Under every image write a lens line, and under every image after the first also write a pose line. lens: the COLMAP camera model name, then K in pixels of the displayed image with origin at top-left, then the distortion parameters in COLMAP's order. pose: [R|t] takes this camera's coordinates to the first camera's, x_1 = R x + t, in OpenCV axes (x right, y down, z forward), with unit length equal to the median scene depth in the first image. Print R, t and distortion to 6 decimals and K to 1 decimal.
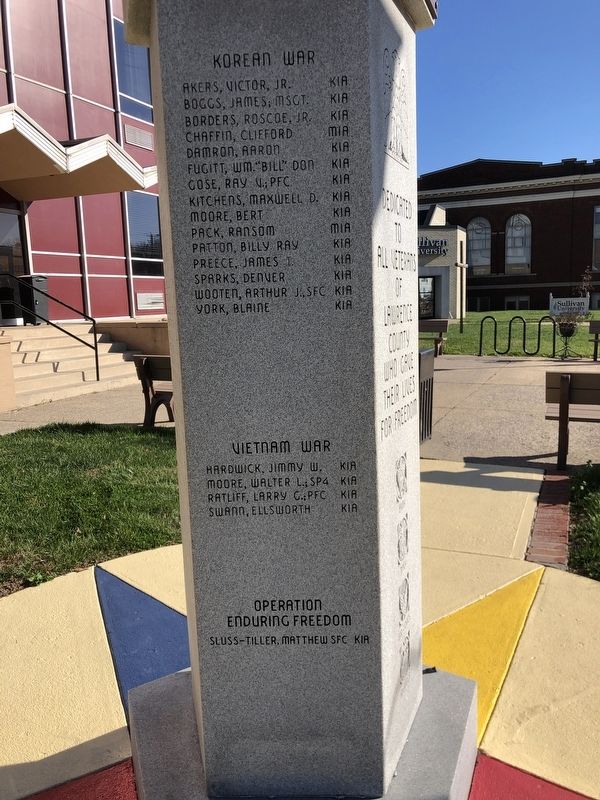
lens RADIAL K [[647.4, 0, 300.0], [0, 647.4, 400.0], [0, 0, 1]] dist [-0.000552, 0.006412]
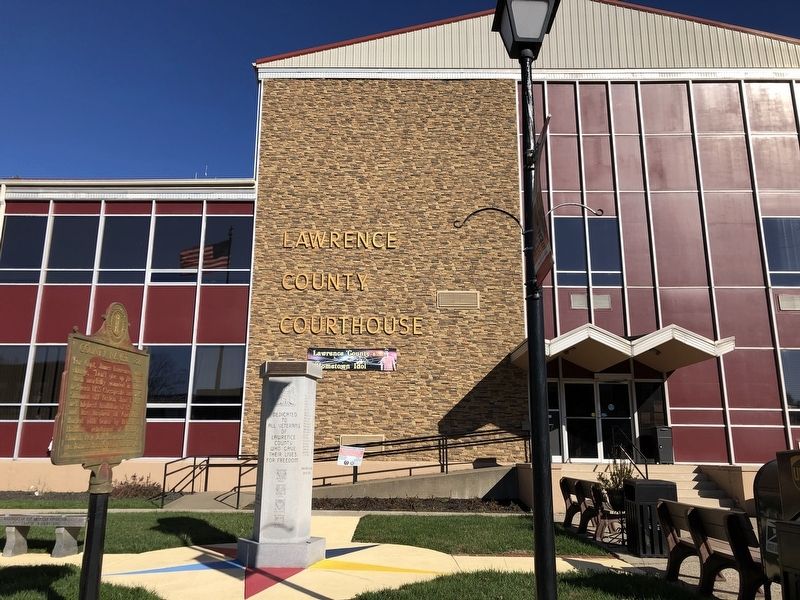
lens RADIAL K [[647.4, 0, 400.0], [0, 647.4, 300.0], [0, 0, 1]] dist [-0.000552, 0.006412]
pose [[0.383883, -0.178935, -0.905879, 0.559315], [-0.167156, 0.951370, -0.258756, -0.004000], [0.908126, 0.250755, 0.335304, -0.002447]]
